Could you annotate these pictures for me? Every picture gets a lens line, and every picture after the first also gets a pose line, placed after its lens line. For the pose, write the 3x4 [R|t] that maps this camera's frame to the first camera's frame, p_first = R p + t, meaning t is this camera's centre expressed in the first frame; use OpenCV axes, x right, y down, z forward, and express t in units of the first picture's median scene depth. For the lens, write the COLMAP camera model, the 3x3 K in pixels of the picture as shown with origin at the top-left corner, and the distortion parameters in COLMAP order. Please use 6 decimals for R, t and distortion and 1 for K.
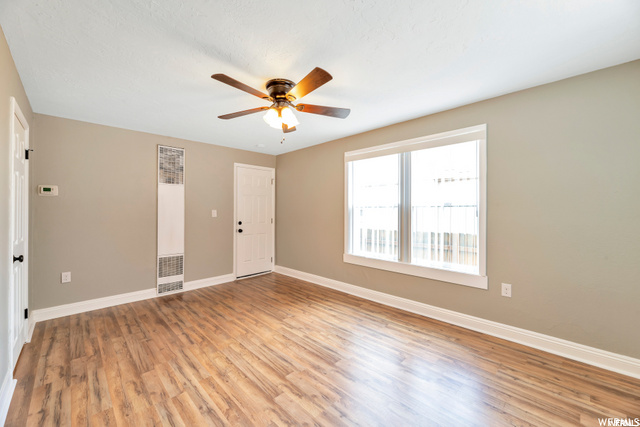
lens RADIAL K [[258.8, 0, 321.2], [0, 258.8, 210.1], [0, 0, 1]] dist [-0.001477, -0.000310]
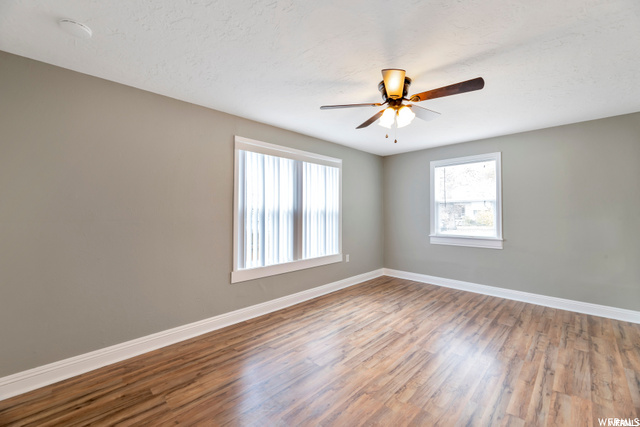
lens RADIAL K [[258.8, 0, 321.2], [0, 258.8, 210.1], [0, 0, 1]] dist [-0.001477, -0.000310]
pose [[-0.012246, 0.013021, 0.999840, -0.864335], [0.004679, 0.999905, -0.012965, 0.004735], [-0.999914, 0.004520, -0.012306, 1.003068]]
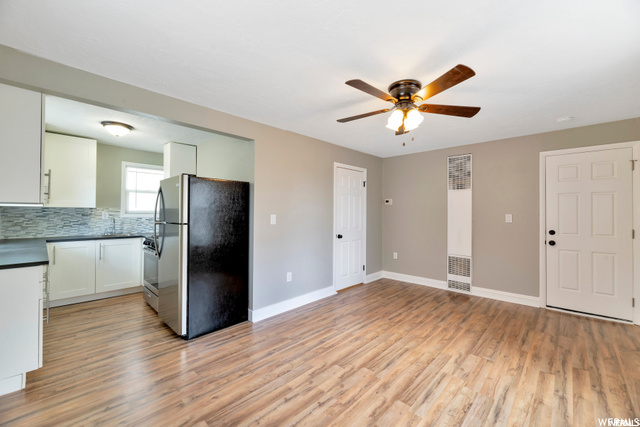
lens RADIAL K [[258.8, 0, 321.2], [0, 258.8, 210.1], [0, 0, 1]] dist [-0.001477, -0.000310]
pose [[0.030960, -0.006700, -0.999498, 0.628286], [-0.005676, 0.999960, -0.006879, -0.008228], [0.999505, 0.005886, 0.030921, 0.514924]]
